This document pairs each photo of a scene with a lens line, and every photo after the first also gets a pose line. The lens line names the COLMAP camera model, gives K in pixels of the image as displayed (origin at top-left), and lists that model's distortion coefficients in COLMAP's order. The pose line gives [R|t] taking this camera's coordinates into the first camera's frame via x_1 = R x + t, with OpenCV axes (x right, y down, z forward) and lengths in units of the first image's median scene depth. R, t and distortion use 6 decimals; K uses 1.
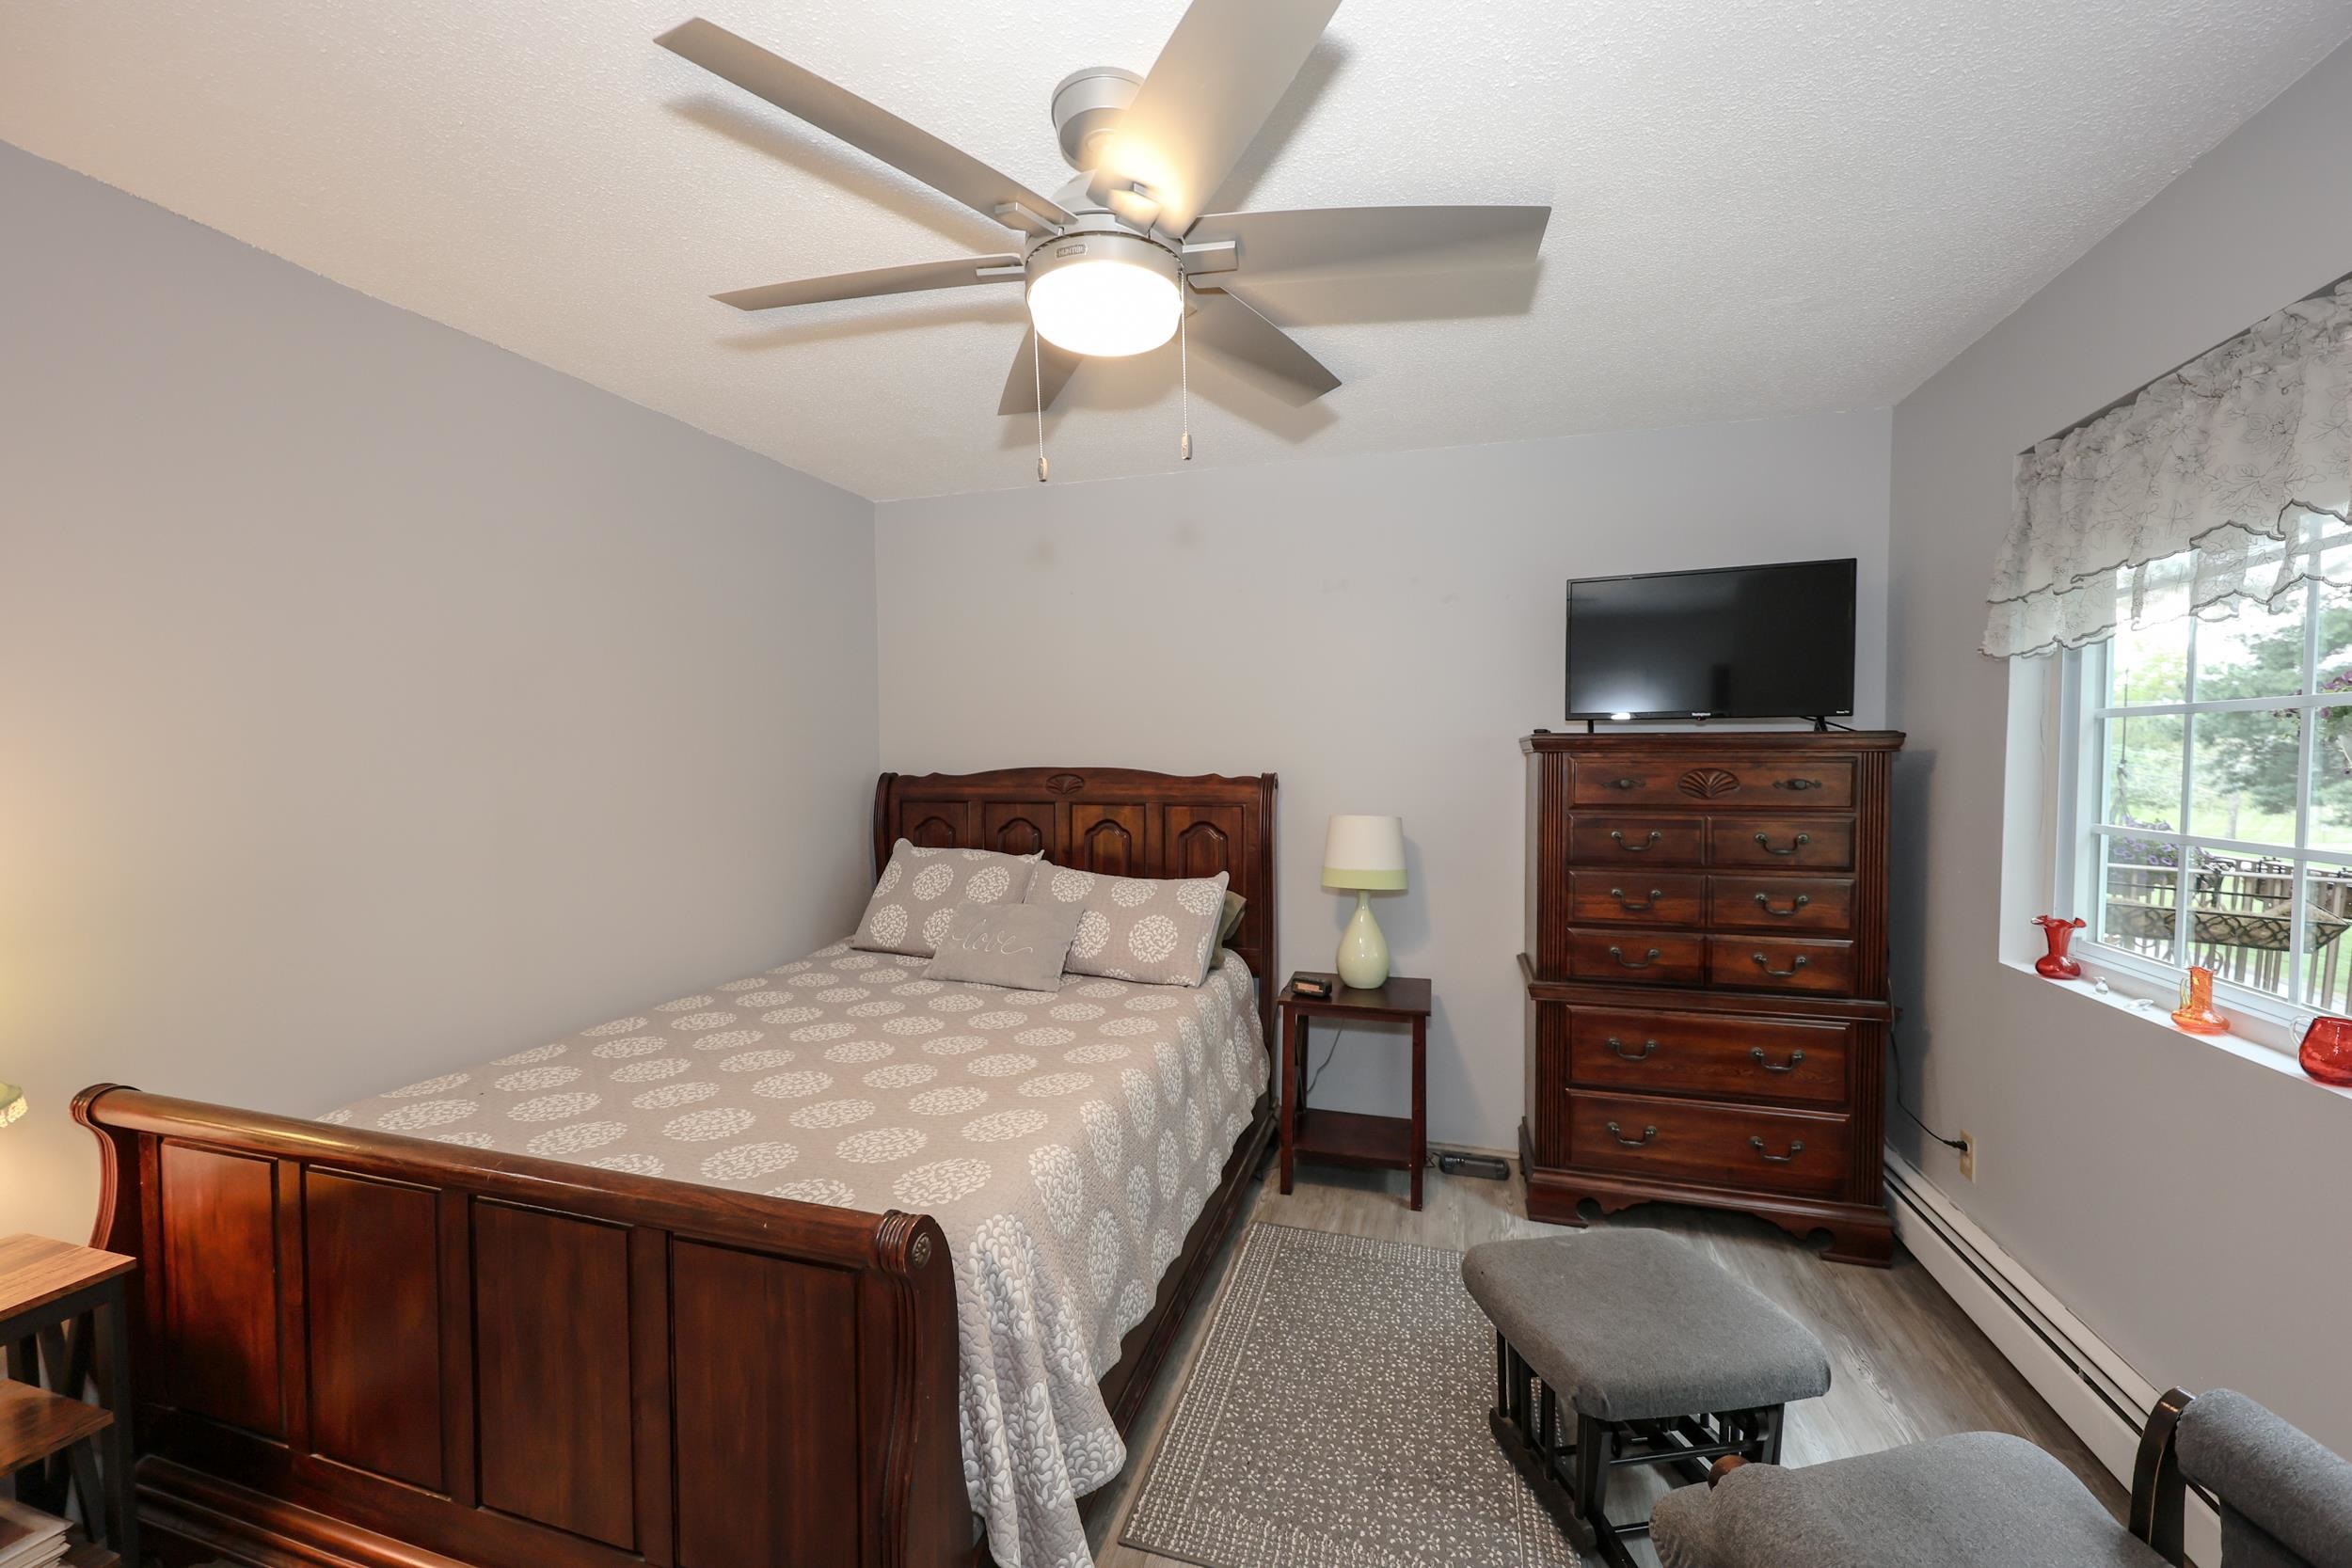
lens RADIAL K [[942.3, 0, 1173.7], [0, 942.3, 791.3], [0, 0, 1]] dist [0.009984, -0.000060]
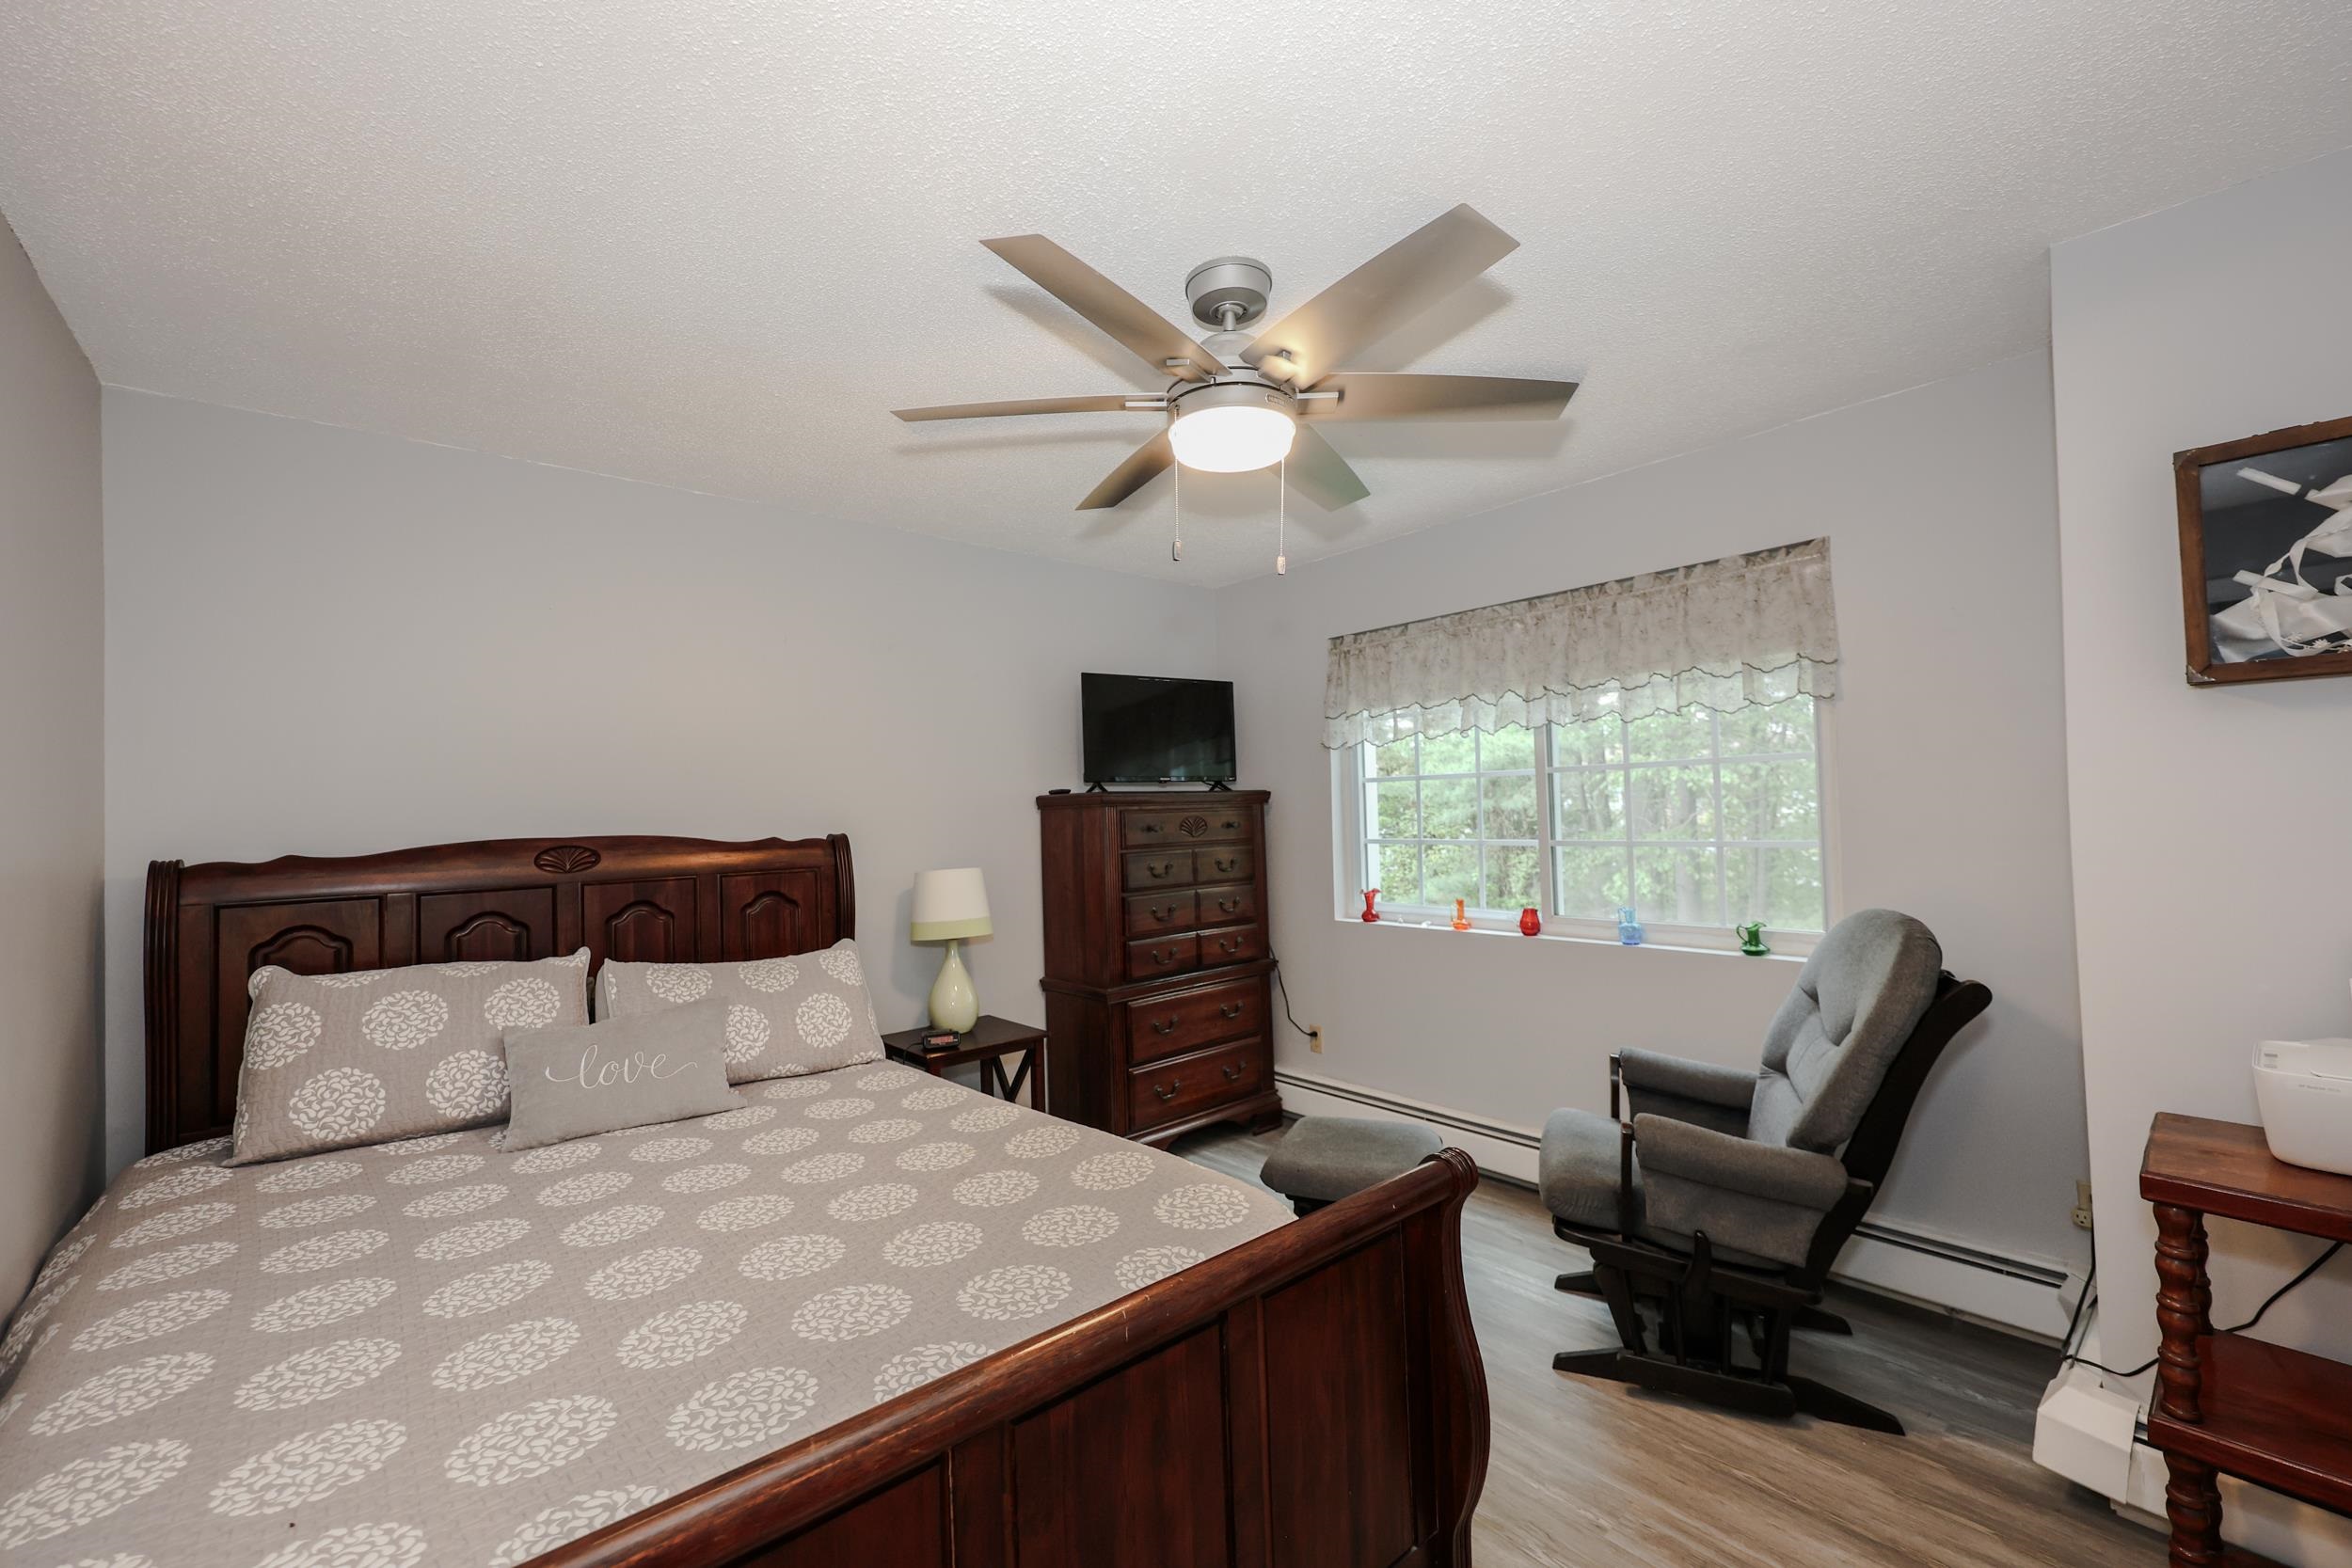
lens RADIAL K [[942.3, 0, 1172.5], [0, 942.3, 777.5], [0, 0, 1]] dist [0.009984, -0.000060]
pose [[0.541771, 0.015821, 0.840377, -0.643599], [0.057117, 0.996819, -0.055589, -0.004342], [-0.838583, 0.078116, 0.539144, 0.238056]]
